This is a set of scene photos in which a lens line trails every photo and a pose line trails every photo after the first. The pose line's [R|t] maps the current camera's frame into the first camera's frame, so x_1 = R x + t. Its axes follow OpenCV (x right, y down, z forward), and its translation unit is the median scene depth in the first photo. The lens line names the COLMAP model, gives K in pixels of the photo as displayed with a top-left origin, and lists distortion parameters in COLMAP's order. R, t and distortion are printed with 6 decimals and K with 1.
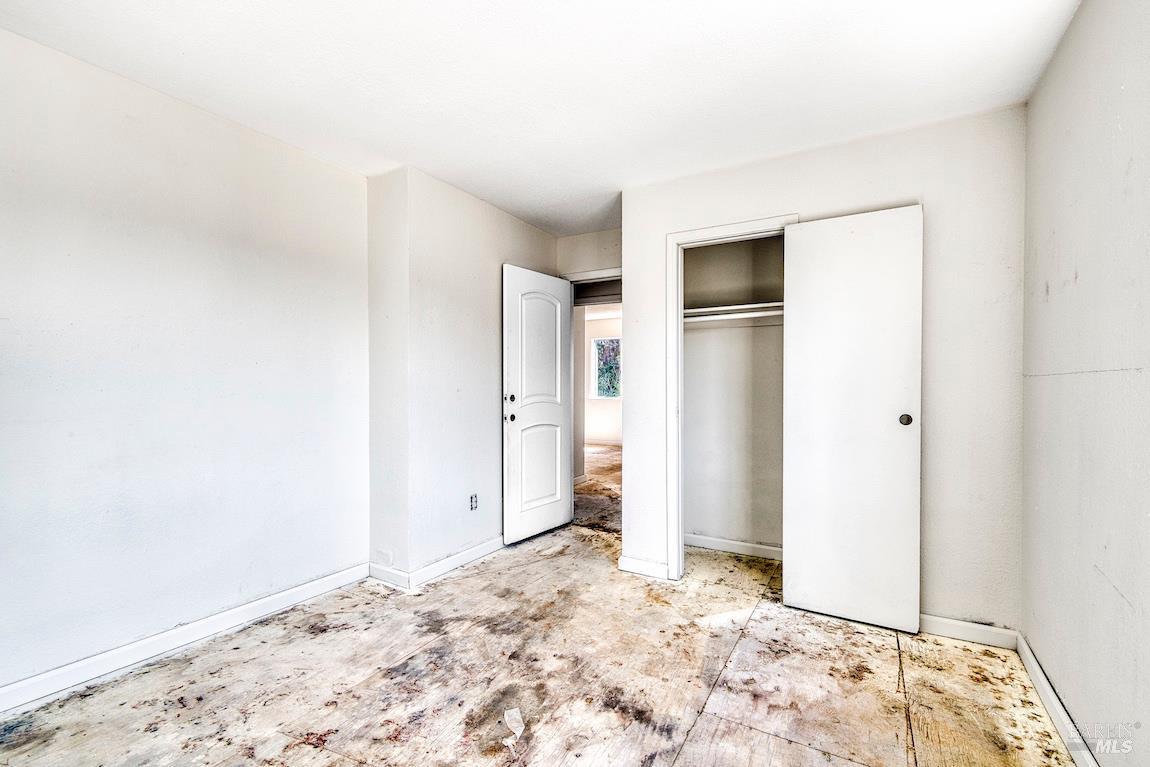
lens RADIAL K [[506.2, 0, 577.9], [0, 506.2, 381.7], [0, 0, 1]] dist [-0.012627, -0.000652]
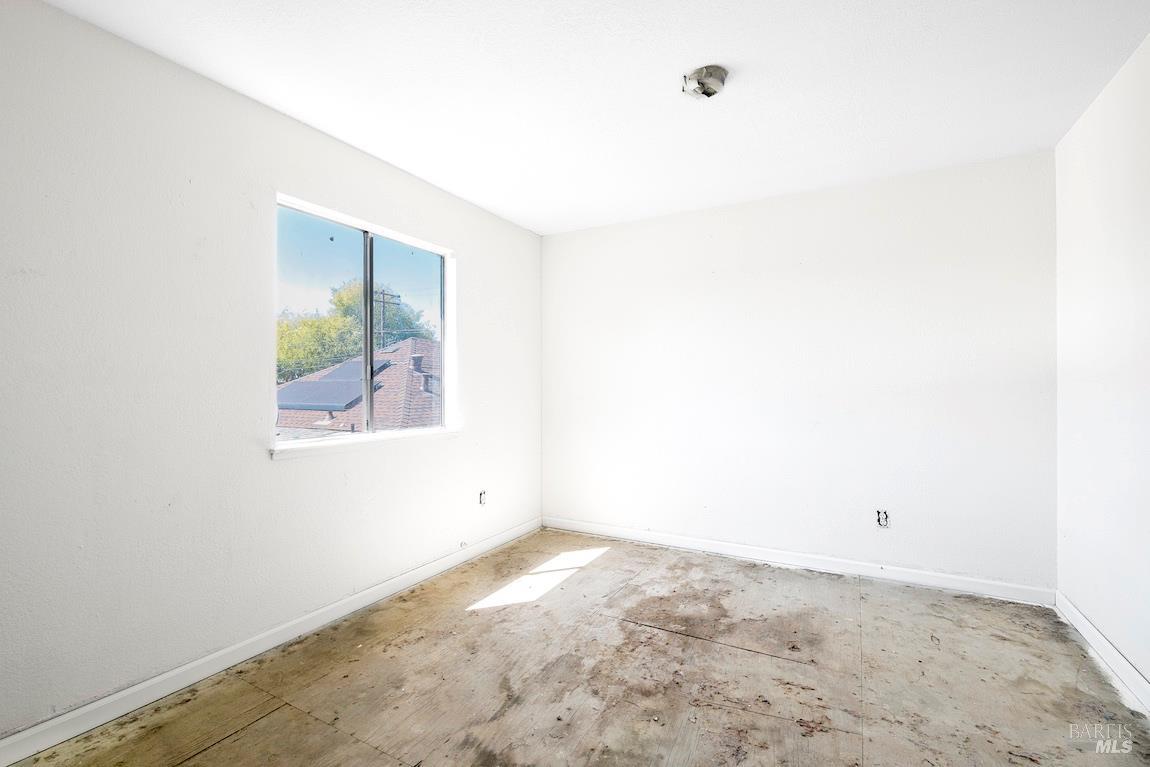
lens RADIAL K [[506.2, 0, 574.5], [0, 506.2, 385.9], [0, 0, 1]] dist [-0.012627, -0.000652]
pose [[-0.999748, -0.001256, -0.022420, -0.006240], [-0.000965, 0.999915, -0.012984, 0.020227], [0.022434, -0.012959, -0.999664, 2.000914]]
